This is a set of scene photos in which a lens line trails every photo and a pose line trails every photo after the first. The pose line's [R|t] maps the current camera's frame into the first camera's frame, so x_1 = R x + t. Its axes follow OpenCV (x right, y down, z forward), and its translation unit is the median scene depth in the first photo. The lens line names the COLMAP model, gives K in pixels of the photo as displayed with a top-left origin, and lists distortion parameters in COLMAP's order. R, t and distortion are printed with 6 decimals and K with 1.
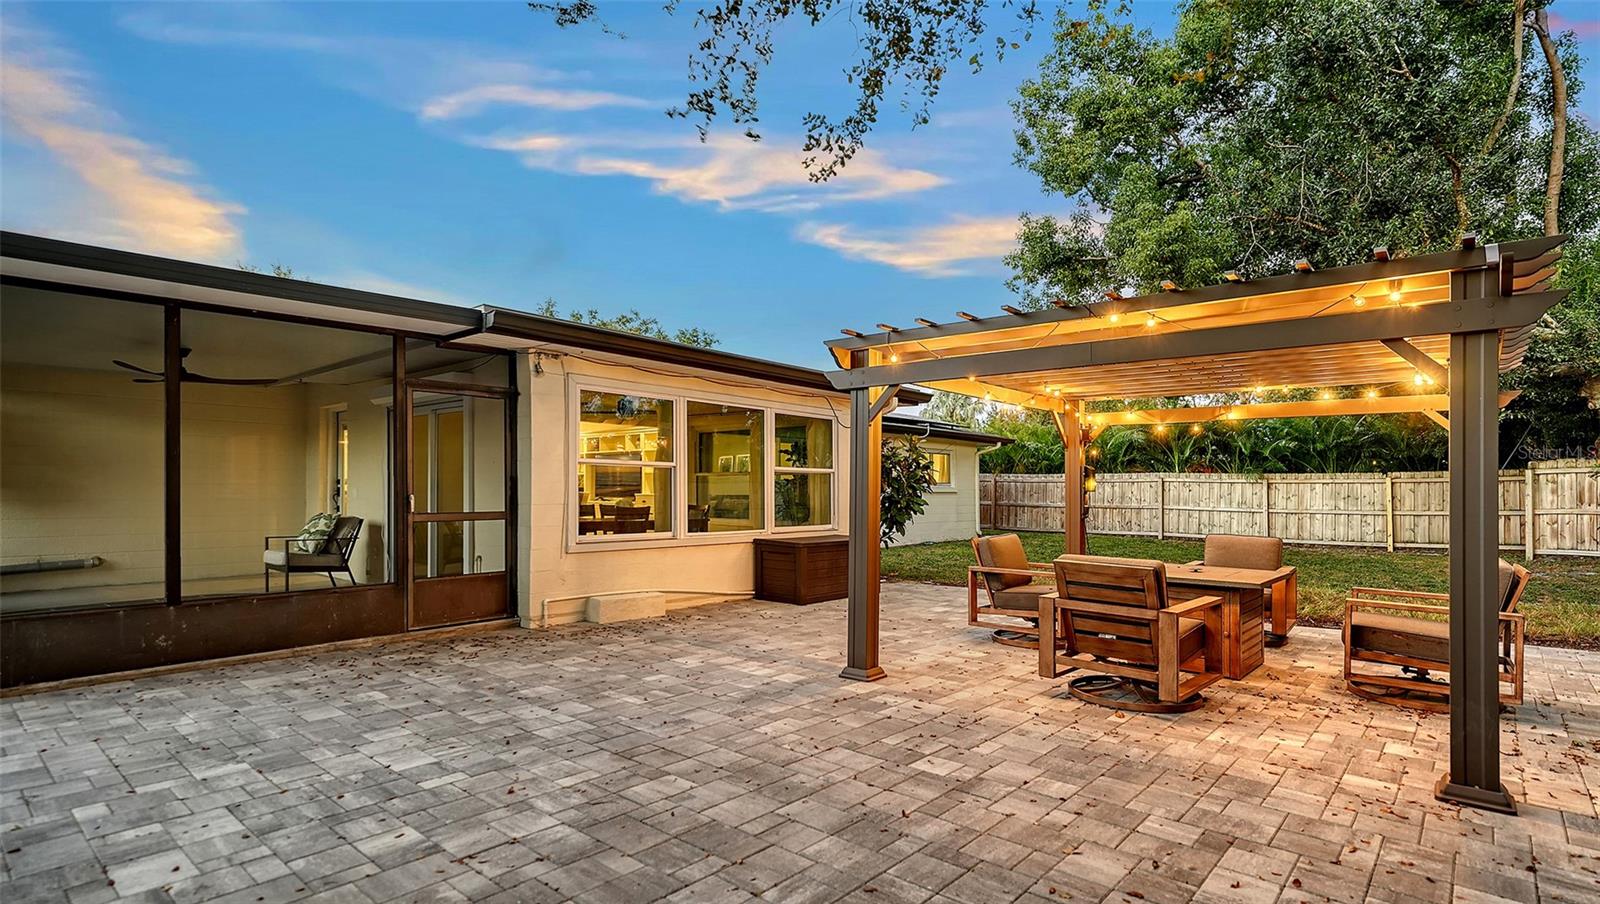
lens RADIAL K [[774.2, 0, 776.3], [0, 774.2, 489.3], [0, 0, 1]] dist [0.008567, -0.000213]
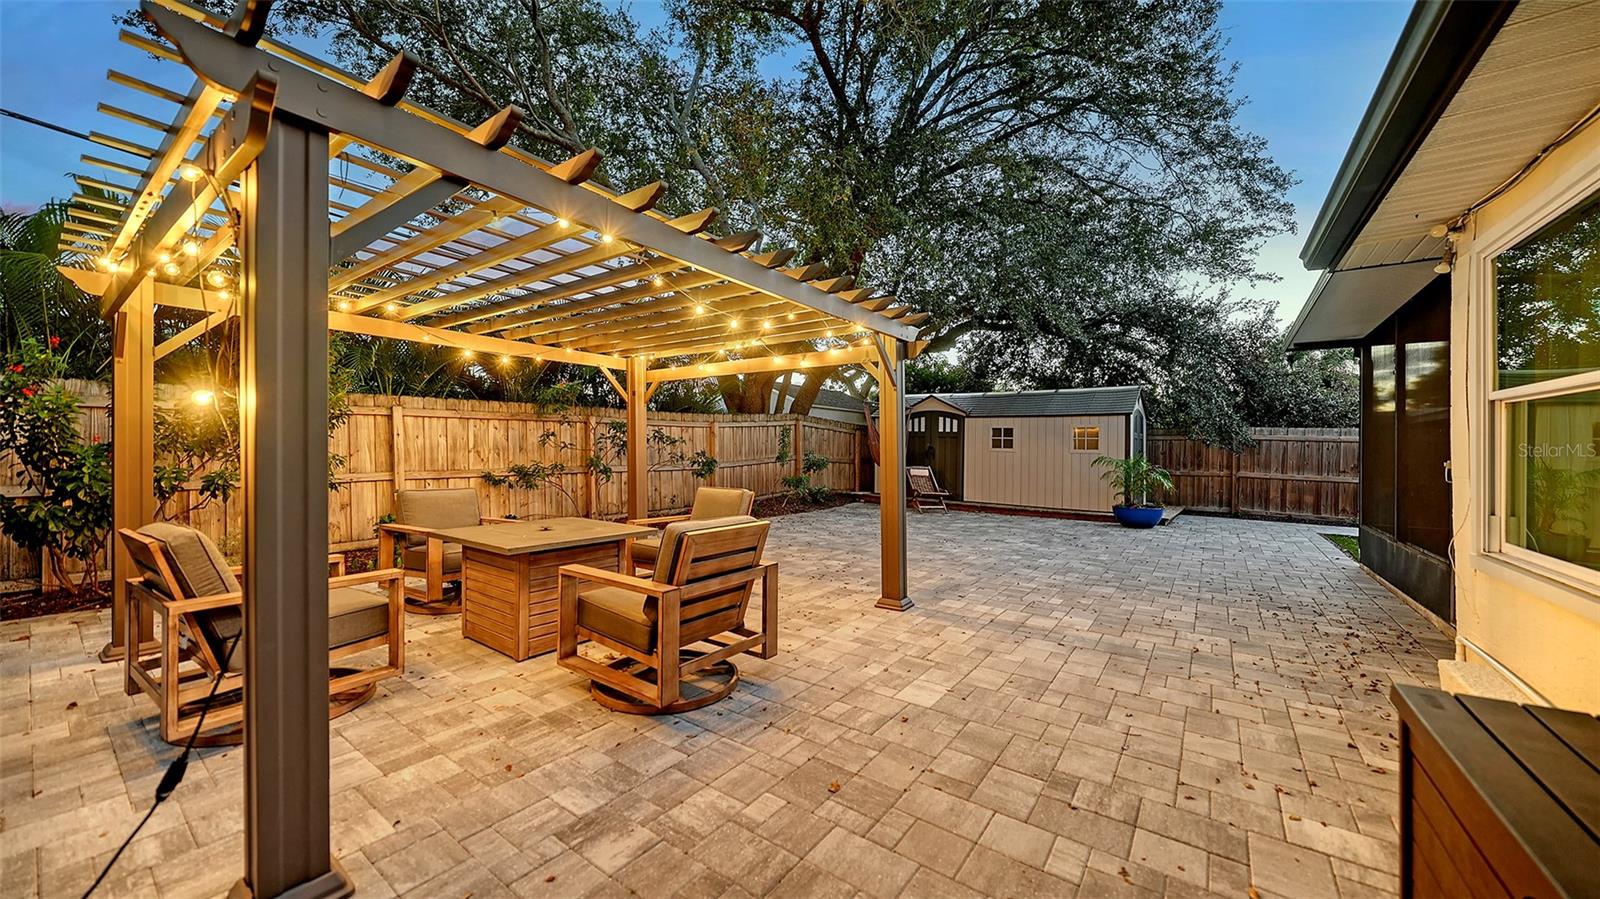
lens RADIAL K [[578.1, 0, 780.5], [0, 578.1, 448.6], [0, 0, 1]] dist [-0.011213, 0.002074]
pose [[-0.995958, -0.021777, -0.087142, 0.332990], [-0.021800, 0.999762, -0.000683, 0.007870], [0.087136, 0.001219, -0.996196, 1.691581]]
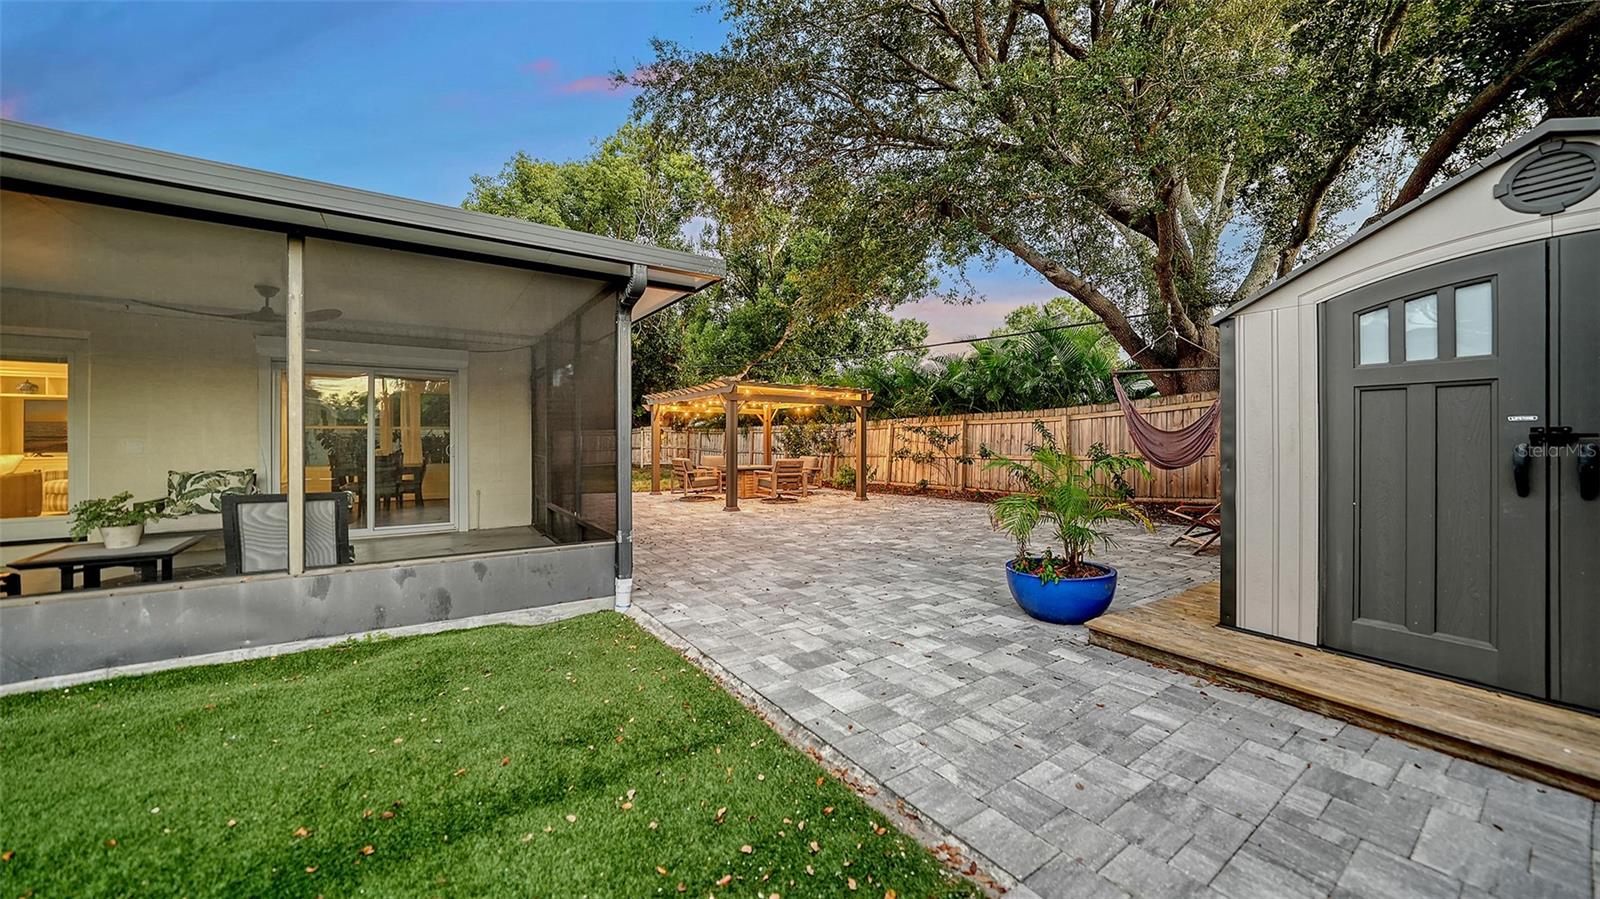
lens RADIAL K [[557.2, 0, 795.7], [0, 557.2, 453.9], [0, 0, 1]] dist [-0.010645, 0.002703]
pose [[0.240702, -0.031198, 0.970098, -1.518345], [0.004707, 0.999509, 0.030976, -0.006181], [-0.970588, -0.002890, 0.240730, 0.309259]]
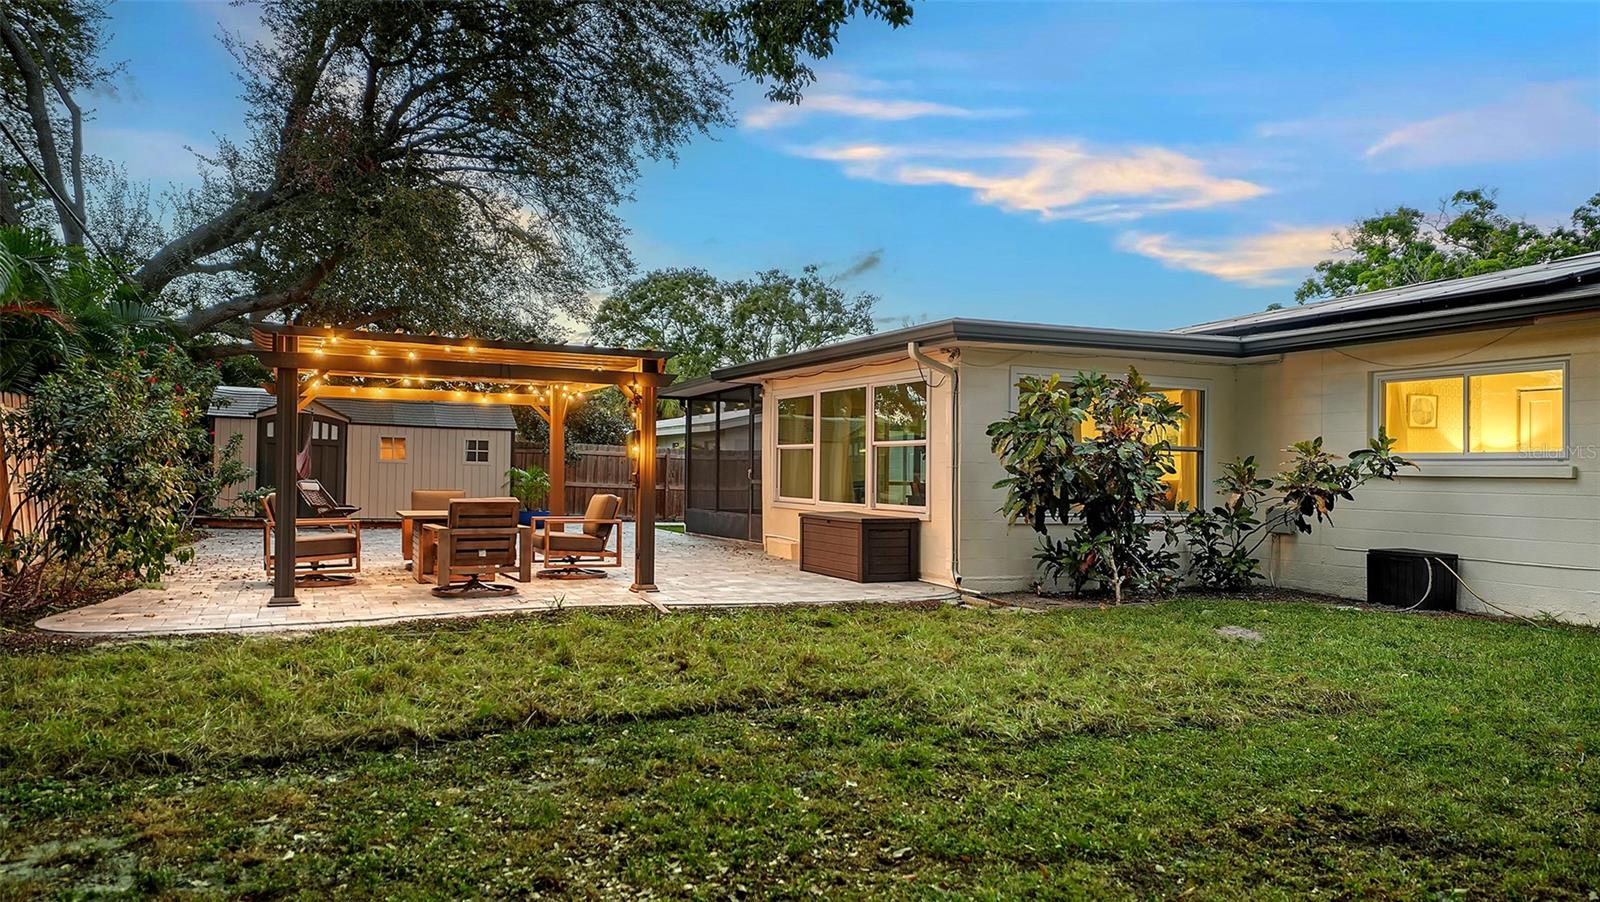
lens RADIAL K [[1087.5, 0, 776.2], [0, 1087.5, 470.3], [0, 0, 1]] dist [0.027228, -0.002343]
pose [[-0.403184, -0.021308, -0.914871, 2.110915], [-0.021197, 0.999678, -0.013942, 0.046905], [0.914873, 0.013771, -0.403506, 2.332363]]
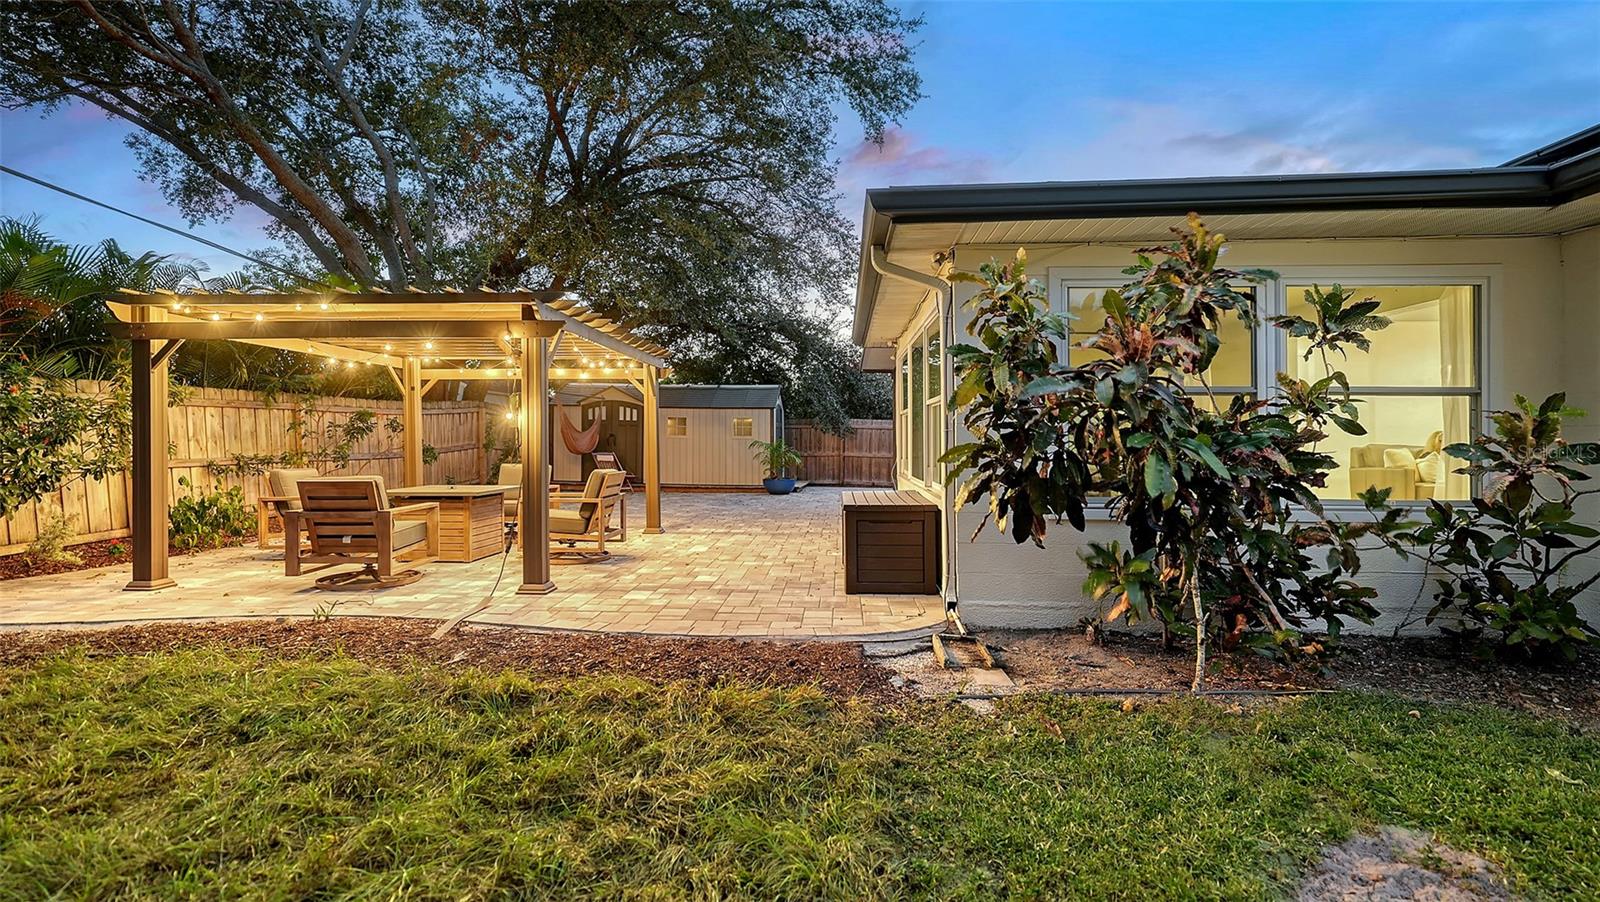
lens RADIAL K [[774.2, 0, 792.3], [0, 774.2, 442.6], [0, 0, 1]] dist [0.008567, -0.000213]
pose [[-0.785295, -0.012446, -0.618997, 0.917039], [-0.011364, 0.999919, -0.005689, 0.029041], [0.619017, 0.002567, -0.785373, 2.434238]]
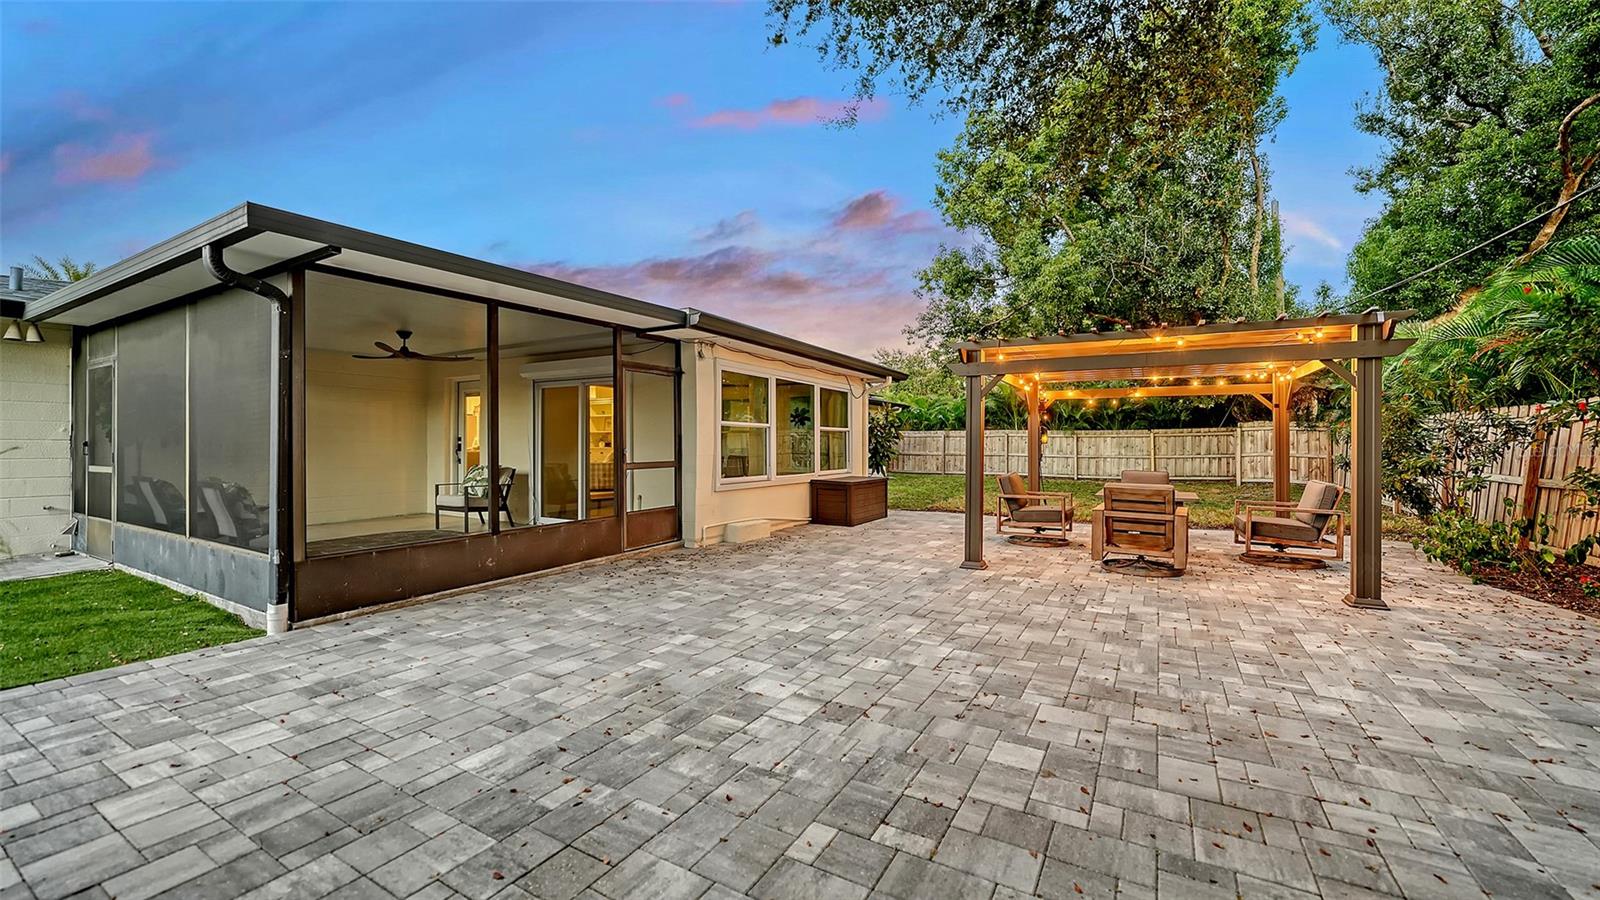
lens RADIAL K [[623.9, 0, 788.0], [0, 623.9, 451.6], [0, 0, 1]] dist [-0.015150, 0.001587]
pose [[0.979688, -0.008264, 0.200357, -0.443610], [0.005353, 0.999872, 0.015069, -0.003321], [-0.200456, -0.013690, 0.979607, -0.104507]]
